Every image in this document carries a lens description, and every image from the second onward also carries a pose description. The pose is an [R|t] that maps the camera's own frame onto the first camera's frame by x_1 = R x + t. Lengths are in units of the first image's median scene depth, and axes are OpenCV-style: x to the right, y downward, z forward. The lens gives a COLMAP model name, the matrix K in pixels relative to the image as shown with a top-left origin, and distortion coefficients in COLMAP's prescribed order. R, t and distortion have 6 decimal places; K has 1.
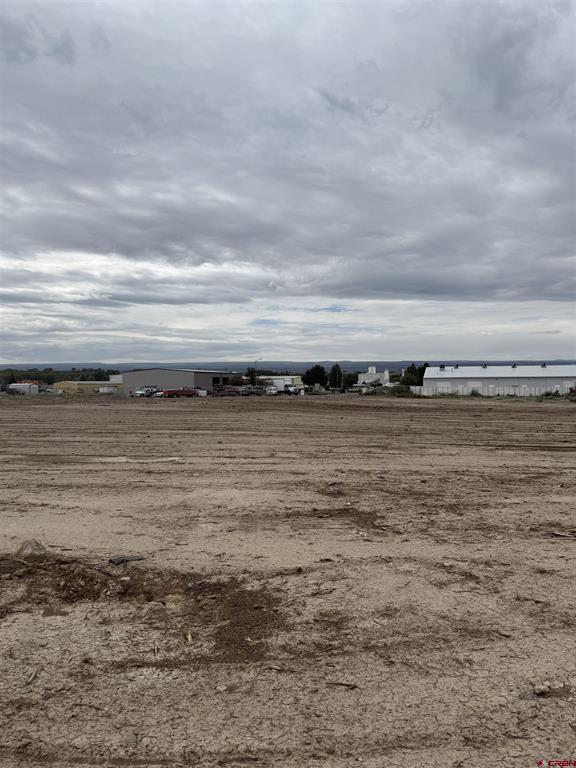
lens RADIAL K [[533.8, 0, 283.8], [0, 533.8, 380.7], [0, 0, 1]] dist [0.059343, -0.075668]
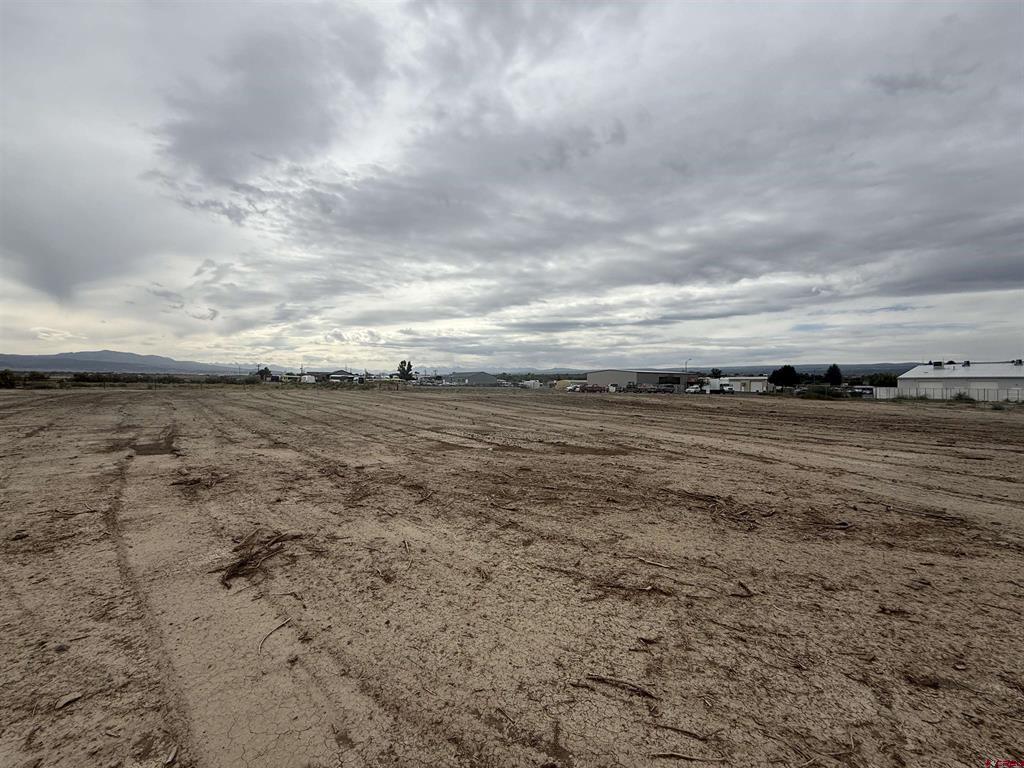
lens RADIAL K [[406.2, 0, 509.7], [0, 406.2, 382.4], [0, 0, 1]] dist [-0.001375, 0.000403]
pose [[0.778456, 0.011267, -0.627597, 0.061019], [-0.010541, 0.999933, 0.004876, 0.002263], [0.627610, 0.002820, 0.778523, 0.079295]]
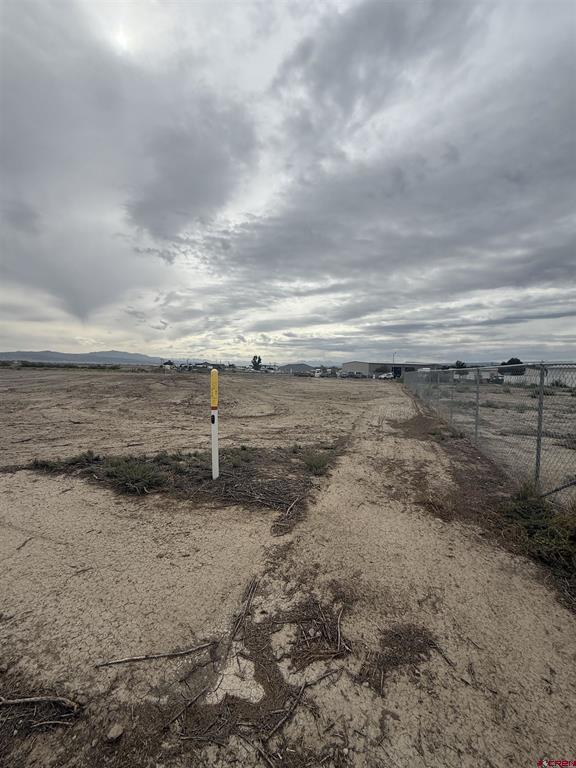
lens RADIAL K [[304.6, 0, 291.2], [0, 304.6, 369.5], [0, 0, 1]] dist [-0.001375, 0.000403]
pose [[0.582400, 0.010913, -0.812829, 0.122229], [-0.020528, 0.999788, -0.001285, 0.002412], [0.812643, 0.017434, 0.582501, 0.251810]]
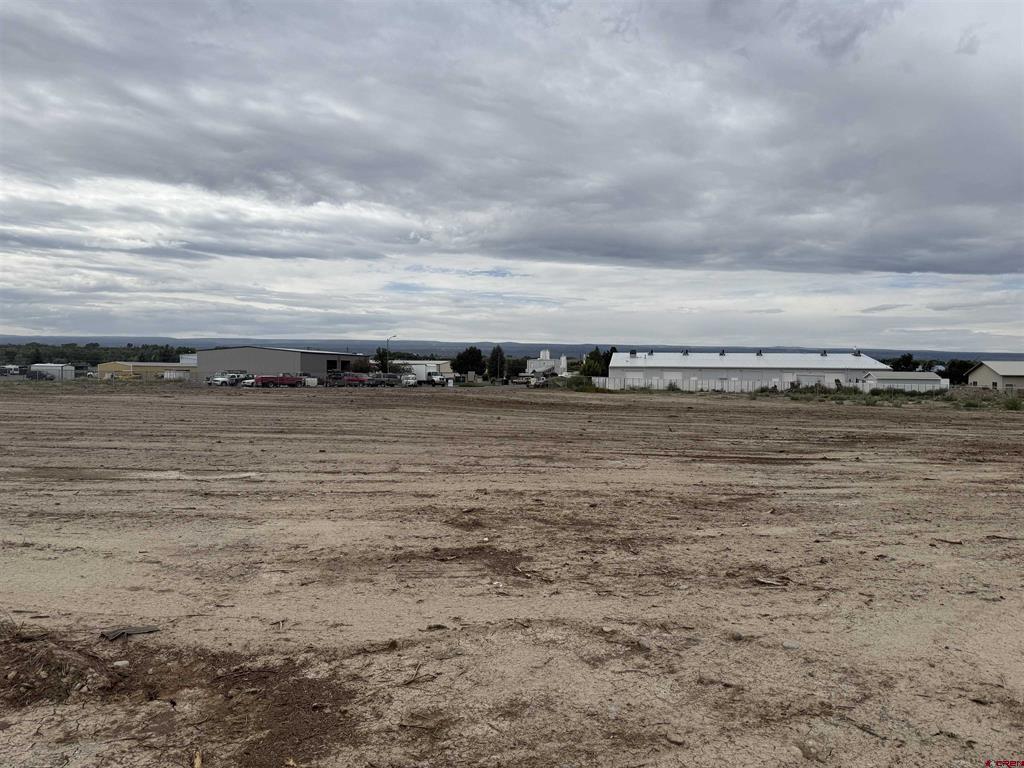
lens RADIAL K [[711.7, 0, 501.8], [0, 711.7, 391.8], [0, 0, 1]] dist [0.059343, -0.075668]
pose [[0.994450, 0.014113, 0.104258, 0.001790], [-0.017636, 0.999302, 0.032946, 0.000084], [-0.103720, -0.034601, 0.994004, 0.002724]]
